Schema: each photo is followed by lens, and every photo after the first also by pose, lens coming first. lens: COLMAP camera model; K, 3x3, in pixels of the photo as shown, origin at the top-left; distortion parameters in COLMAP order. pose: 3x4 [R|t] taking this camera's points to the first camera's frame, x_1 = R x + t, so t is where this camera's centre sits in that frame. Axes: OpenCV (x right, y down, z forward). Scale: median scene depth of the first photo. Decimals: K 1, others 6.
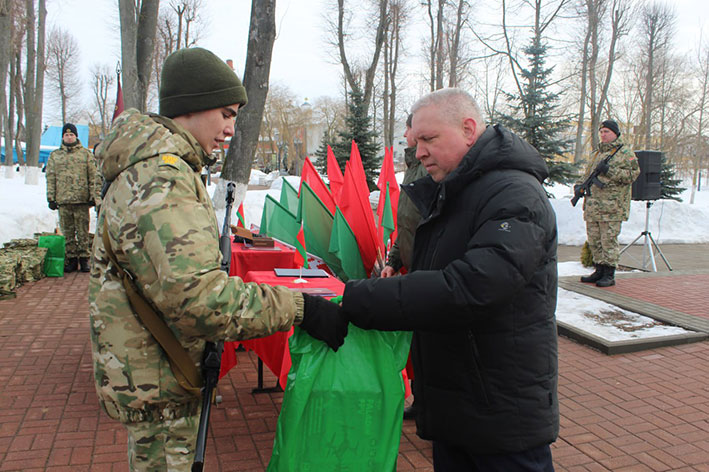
lens RADIAL K [[666.7, 0, 354.3], [0, 666.7, 232.6], [0, 0, 1]] dist [-0.082051, 0.000000]
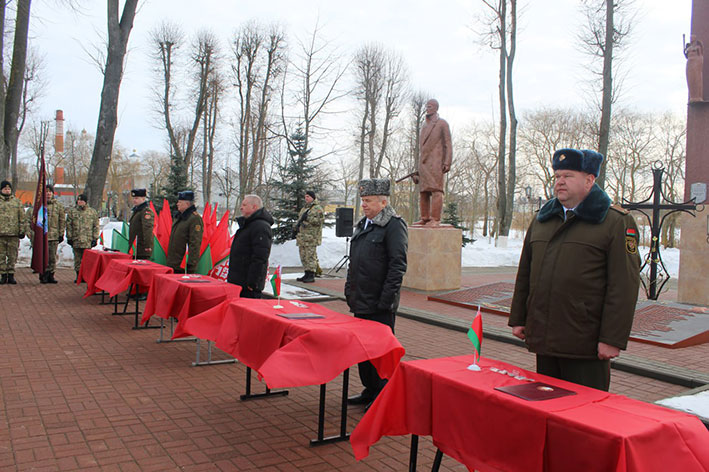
lens RADIAL K [[666.7, 0, 356.0], [0, 666.7, 234.9], [0, 0, 1]] dist [-0.082051, 0.000000]
pose [[0.967117, 0.016293, 0.253808, 0.029807], [0.002107, 0.997398, -0.072055, 0.058272], [-0.254321, 0.070220, 0.964567, -0.553158]]
